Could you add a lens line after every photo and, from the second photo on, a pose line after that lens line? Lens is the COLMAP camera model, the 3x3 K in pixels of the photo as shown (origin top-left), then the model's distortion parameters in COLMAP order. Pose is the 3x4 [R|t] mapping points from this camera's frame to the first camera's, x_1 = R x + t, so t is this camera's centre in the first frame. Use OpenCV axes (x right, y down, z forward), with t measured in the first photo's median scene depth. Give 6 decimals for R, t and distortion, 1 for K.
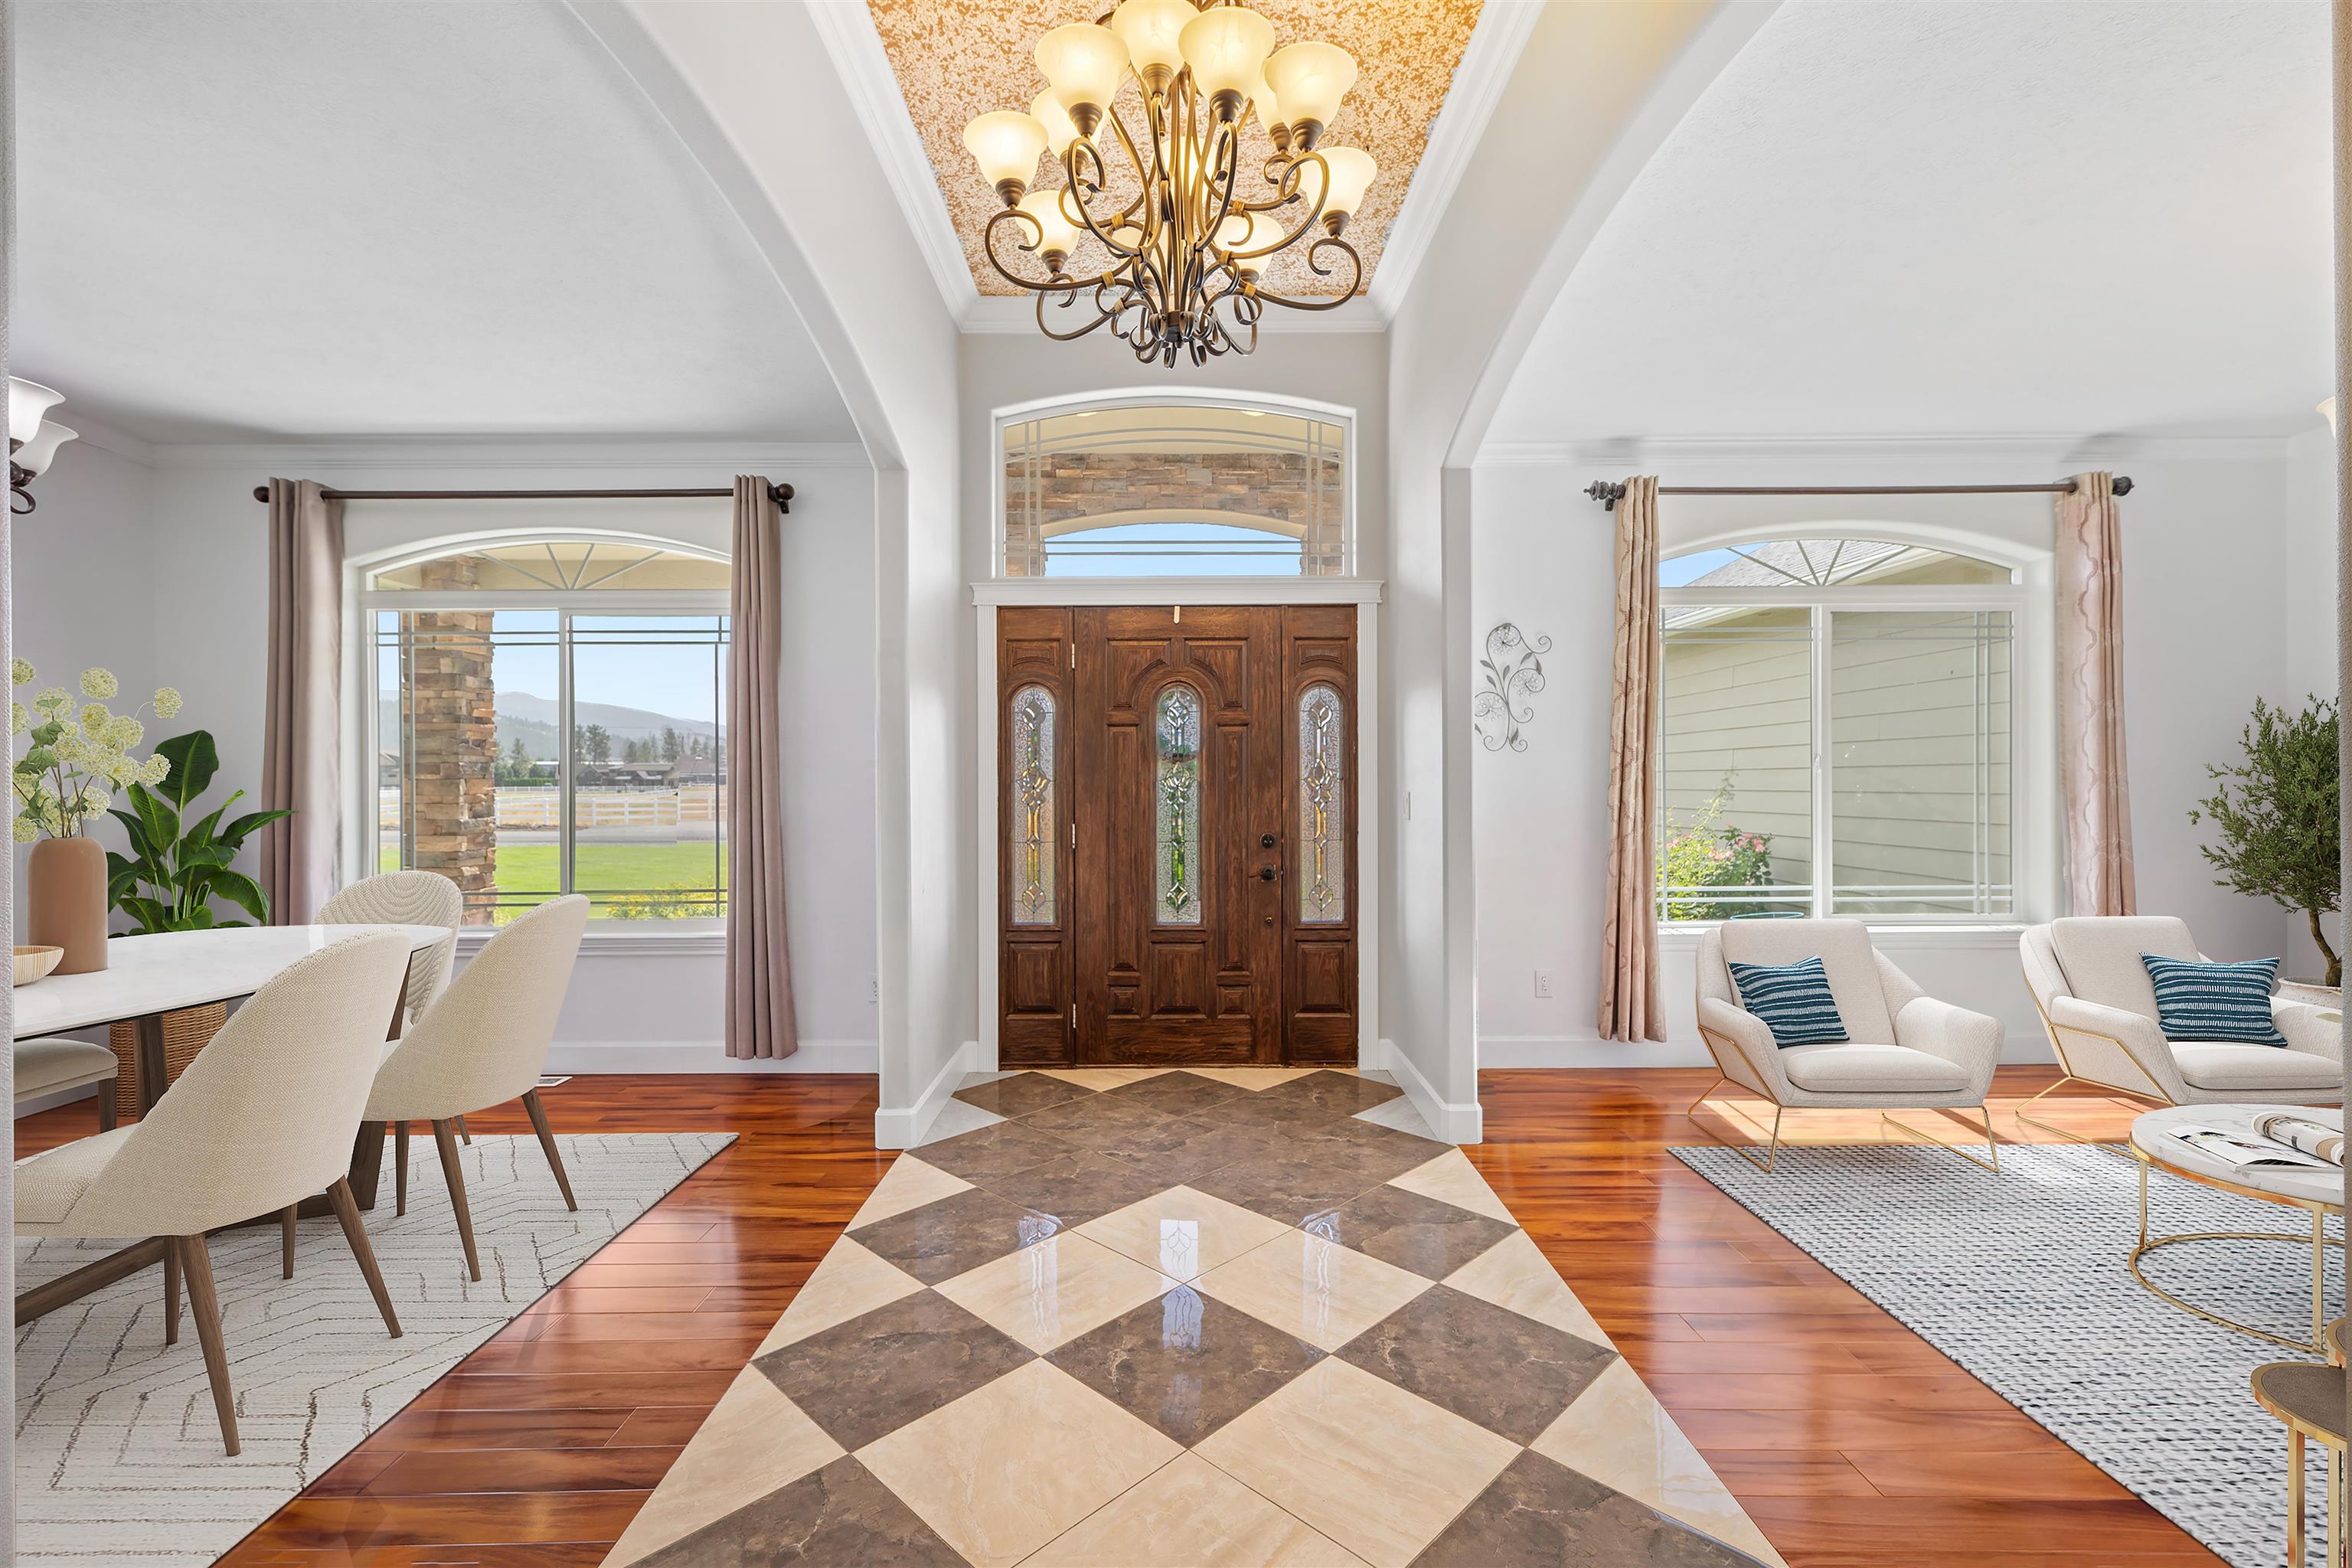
lens RADIAL K [[983.8, 0, 1175.9], [0, 983.8, 794.6], [0, 0, 1]] dist [-0.003189, -0.000186]
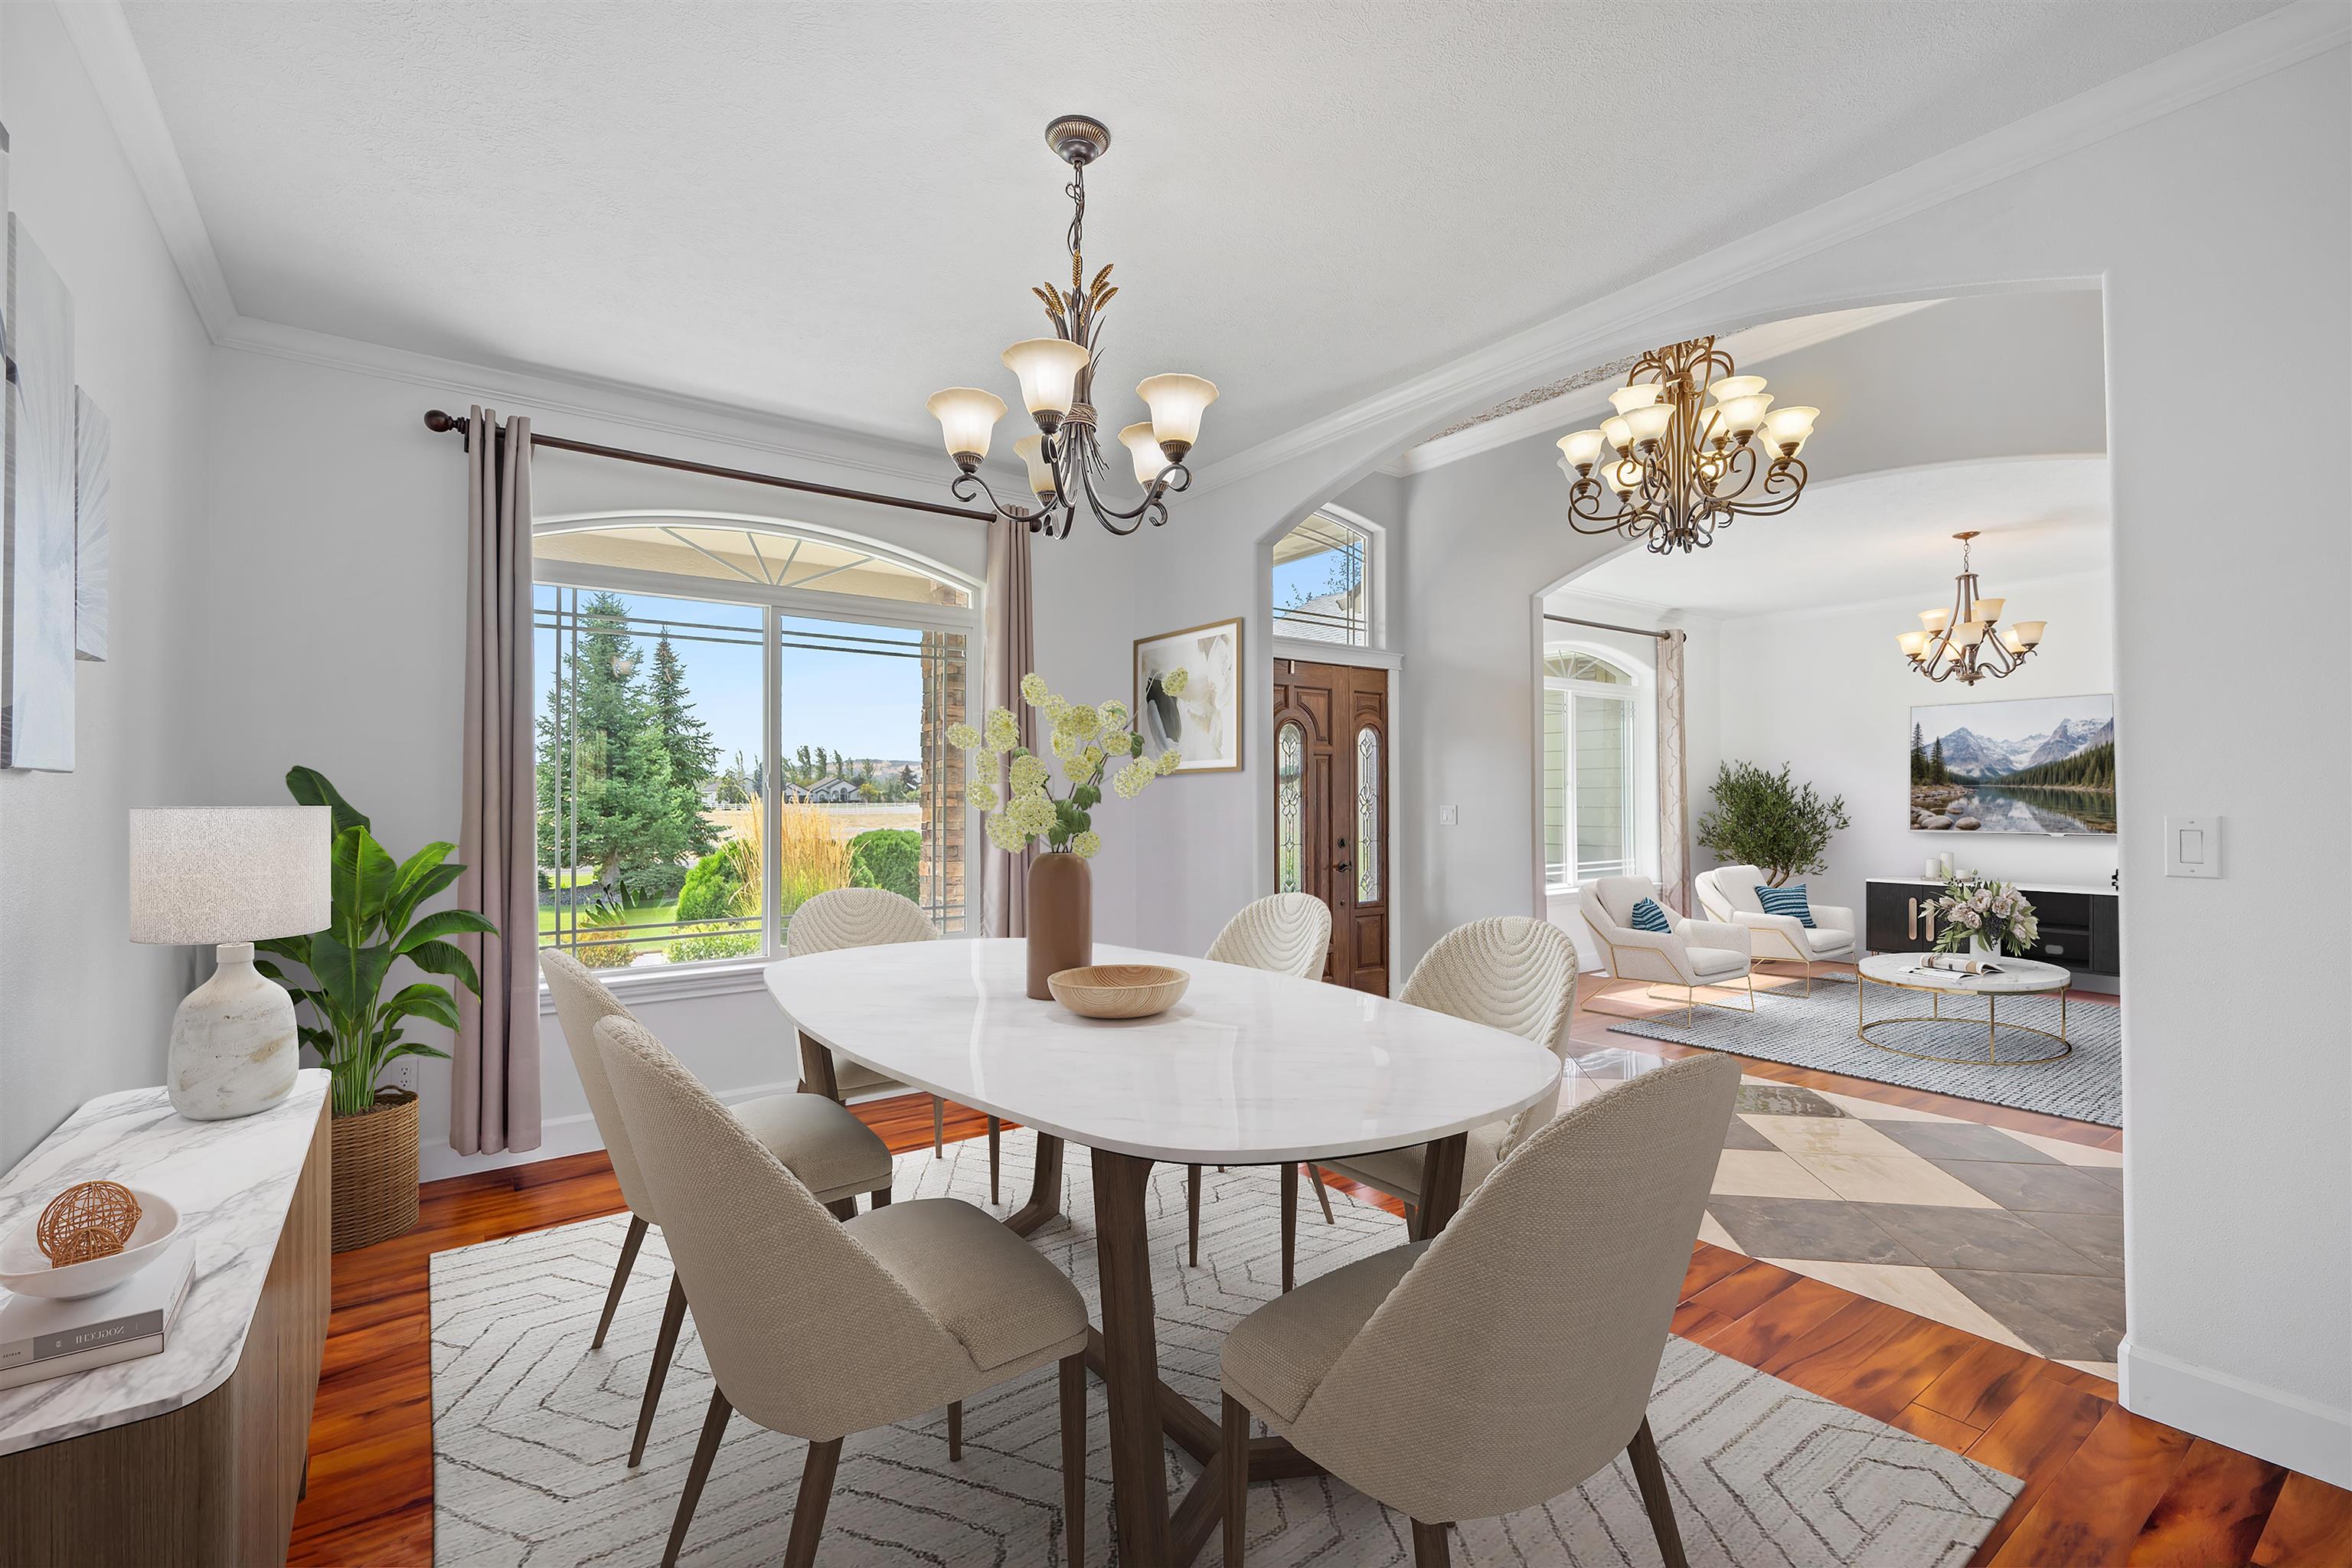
lens RADIAL K [[1034.5, 0, 1182.1], [0, 1034.5, 782.8], [0, 0, 1]] dist [-0.000720, 0.001251]
pose [[0.805535, 0.011483, 0.592437, -0.905525], [0.006833, 0.999566, -0.028665, 0.005758], [-0.592509, 0.027139, 0.805106, 0.001843]]
